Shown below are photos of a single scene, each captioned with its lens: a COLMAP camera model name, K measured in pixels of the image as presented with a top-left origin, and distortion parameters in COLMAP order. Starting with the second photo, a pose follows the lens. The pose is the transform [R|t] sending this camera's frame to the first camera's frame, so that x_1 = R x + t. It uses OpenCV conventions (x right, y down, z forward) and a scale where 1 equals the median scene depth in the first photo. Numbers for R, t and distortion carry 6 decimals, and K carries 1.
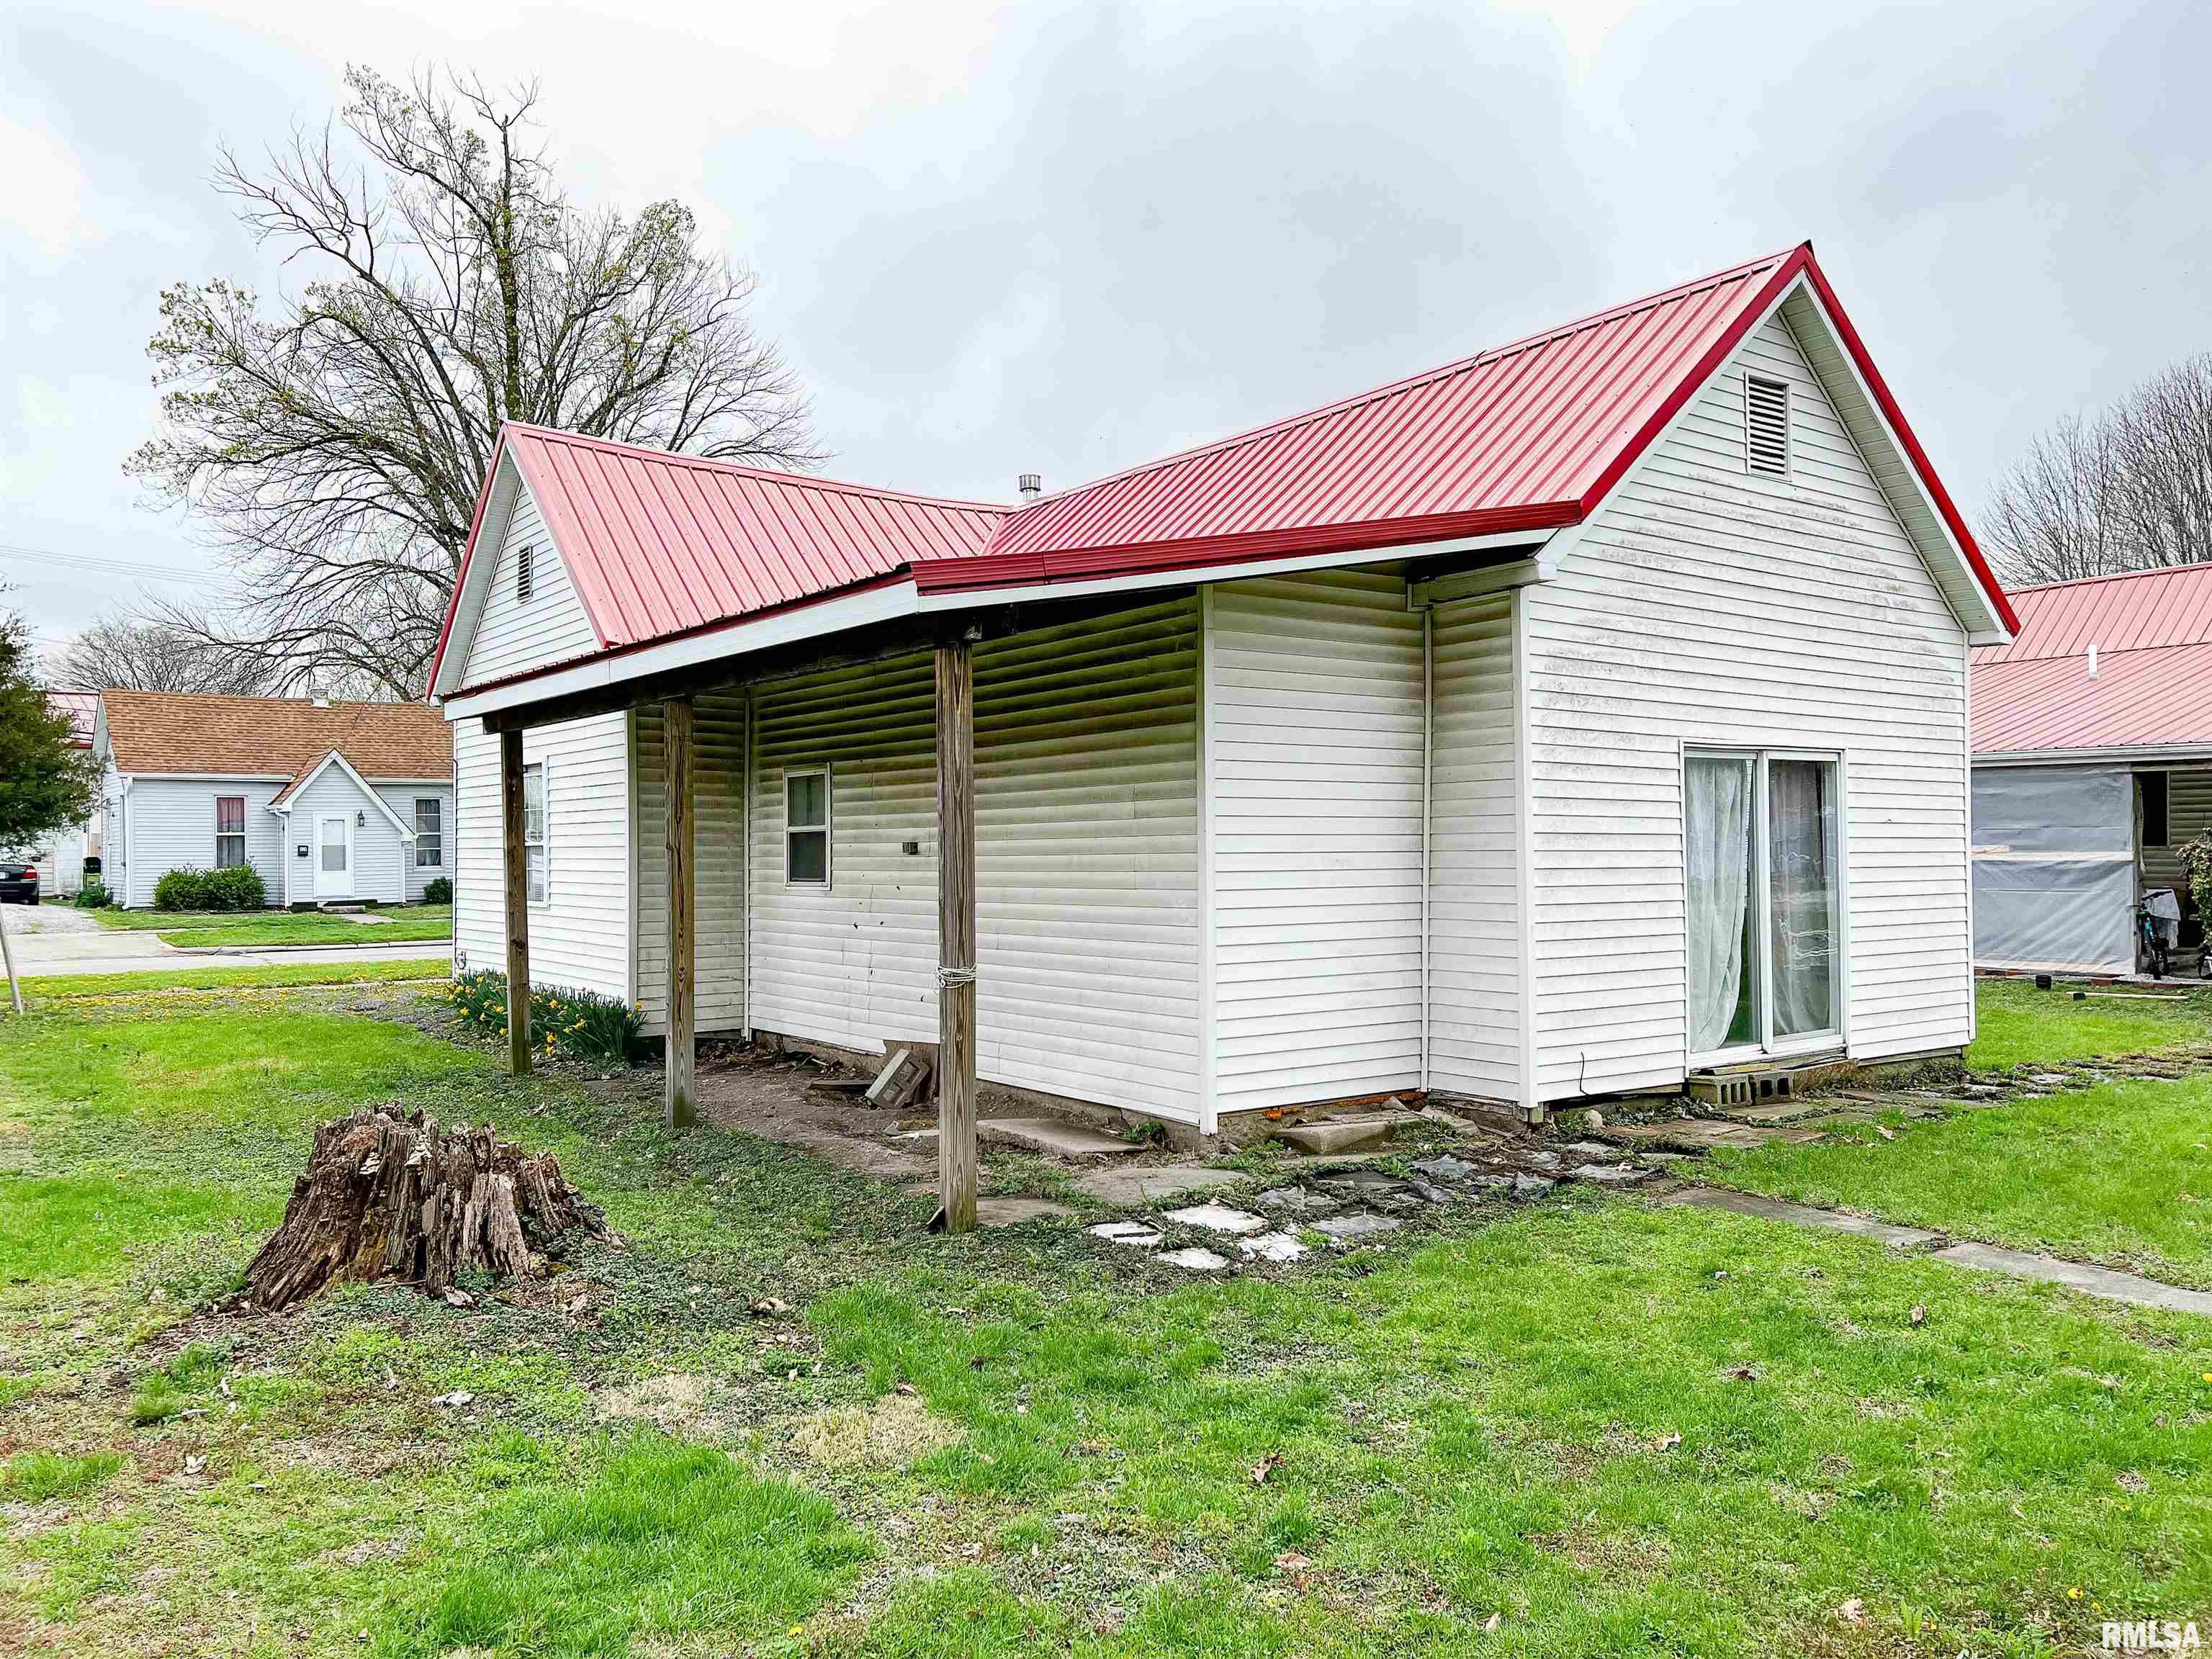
lens RADIAL K [[1655.6, 0, 1111.2], [0, 1655.6, 828.2], [0, 0, 1]] dist [0.056071, -0.059333]
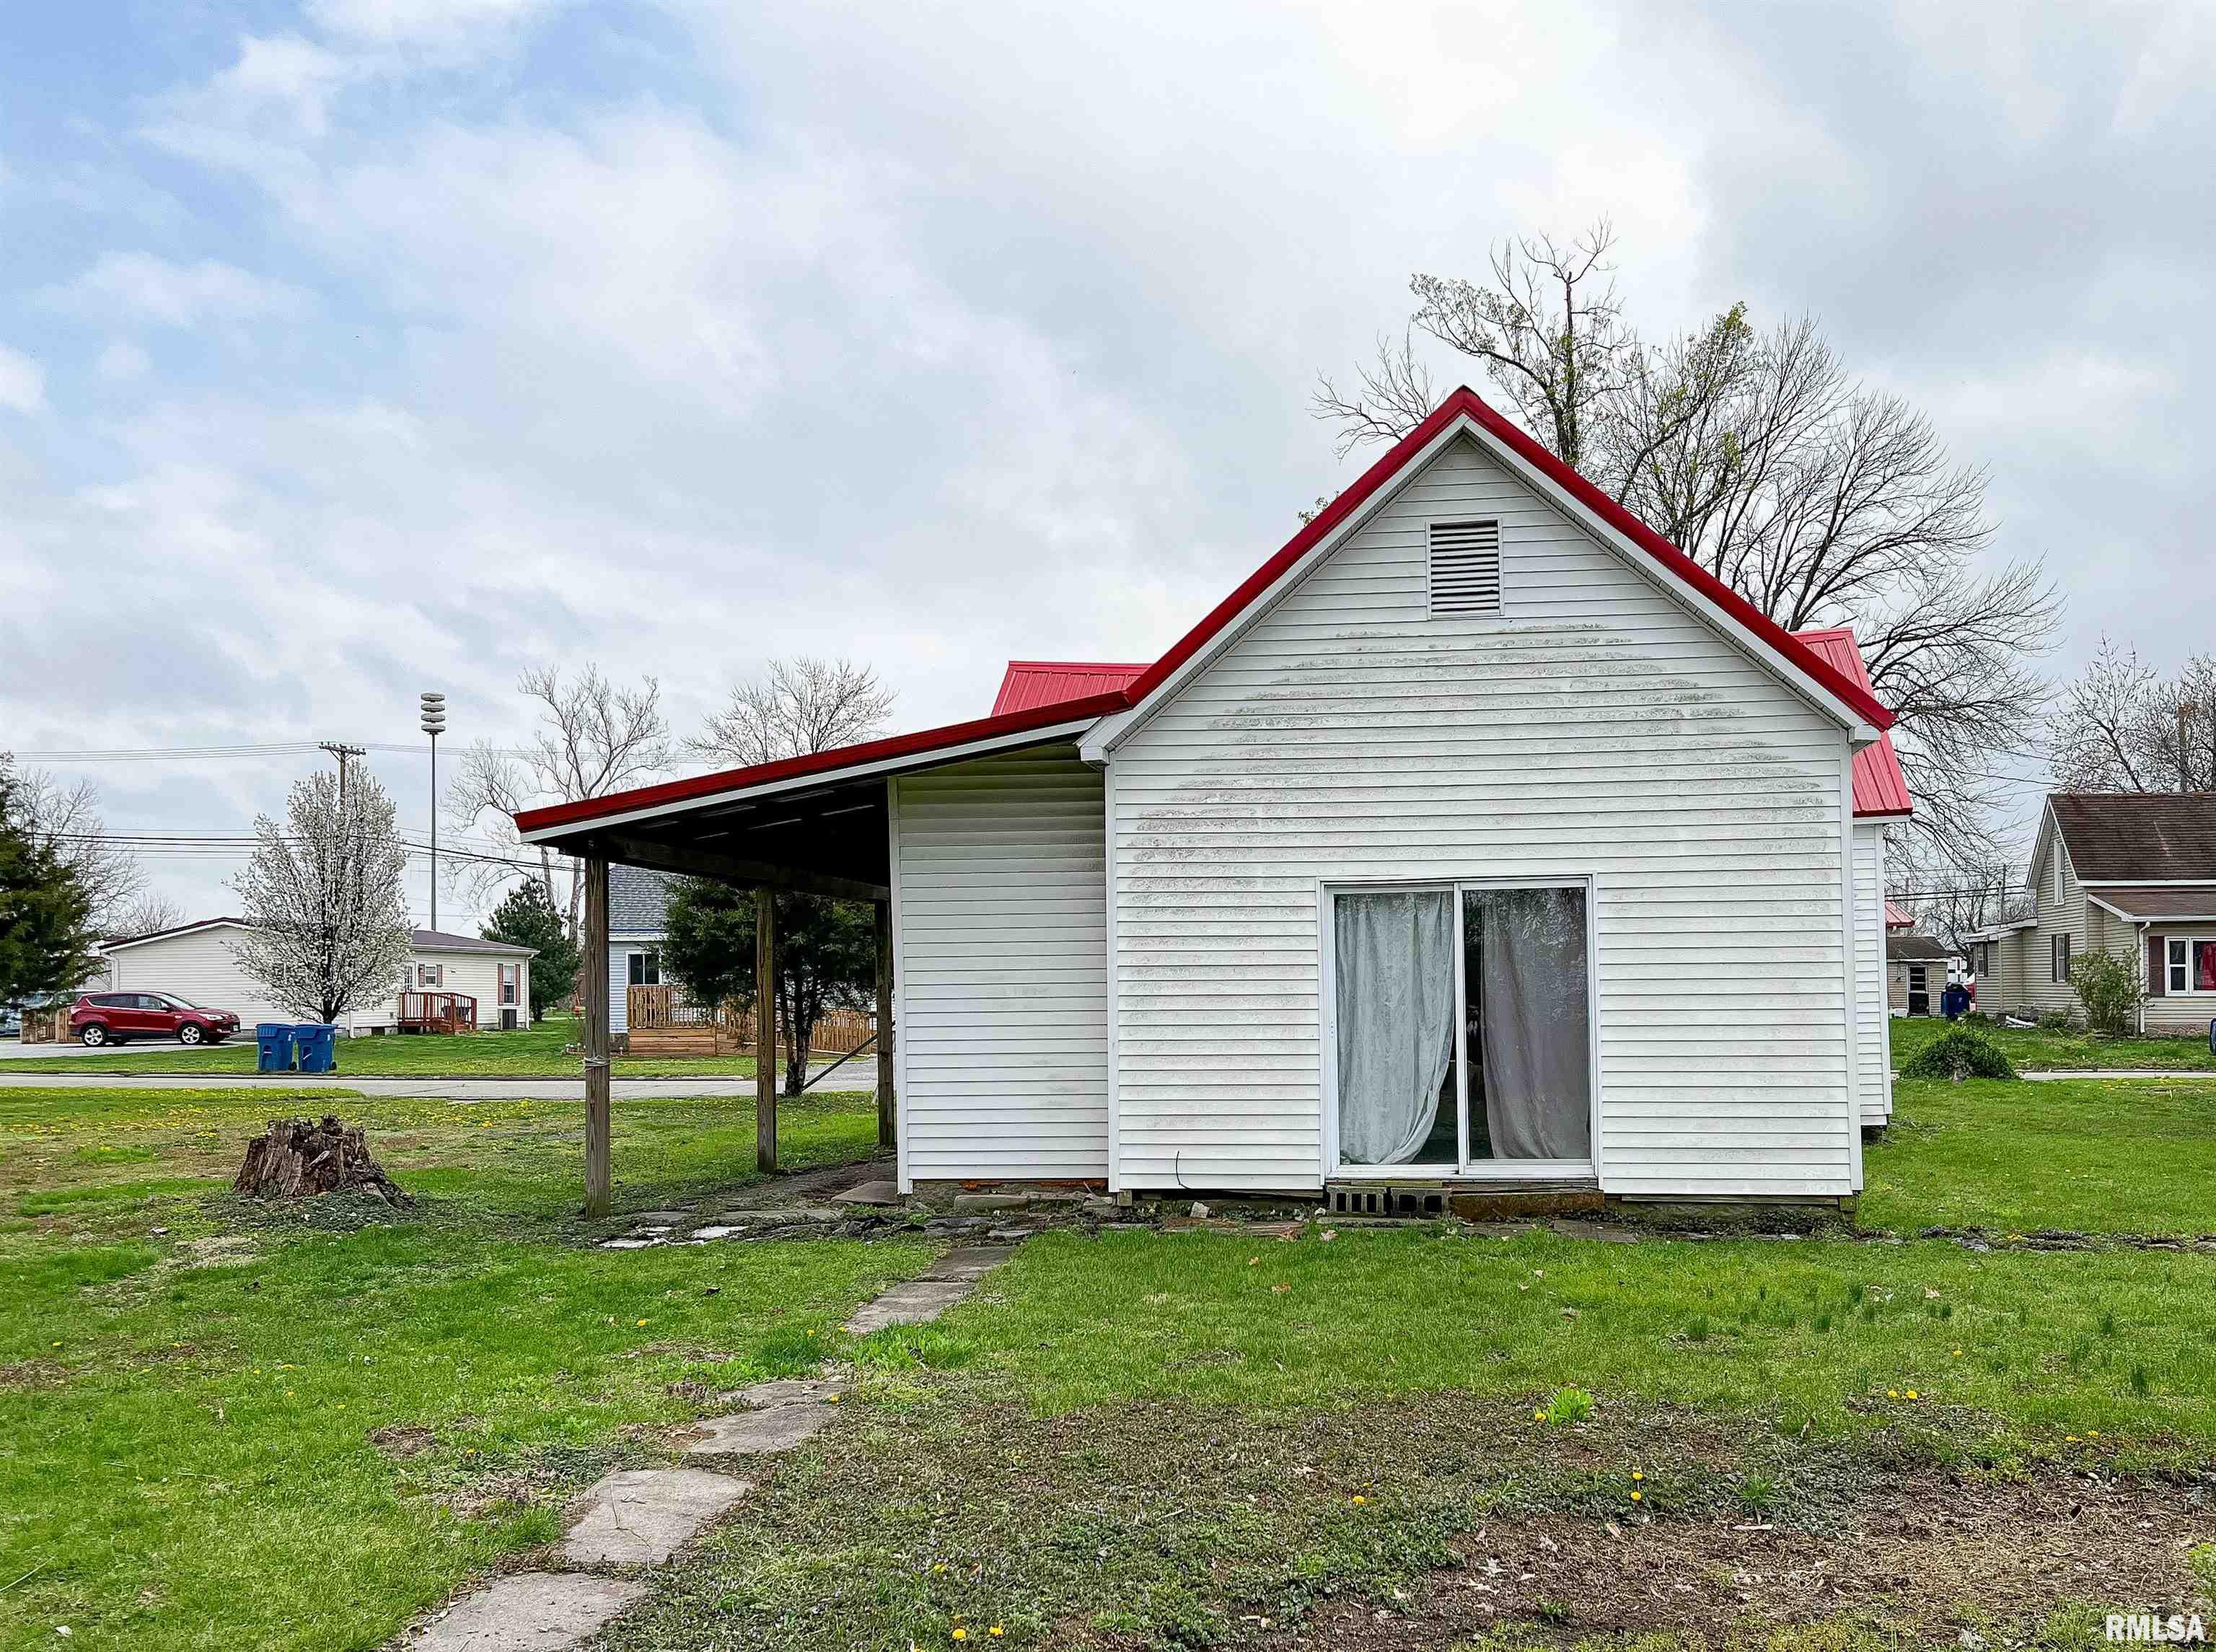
lens RADIAL K [[1690.2, 0, 1107.3], [0, 1690.2, 957.5], [0, 0, 1]] dist [0.143892, -0.001885]
pose [[0.752640, -0.018923, -0.658161, 0.949370], [0.016166, 0.999817, -0.010260, 0.007914], [0.658234, -0.002918, 0.752807, 0.058211]]
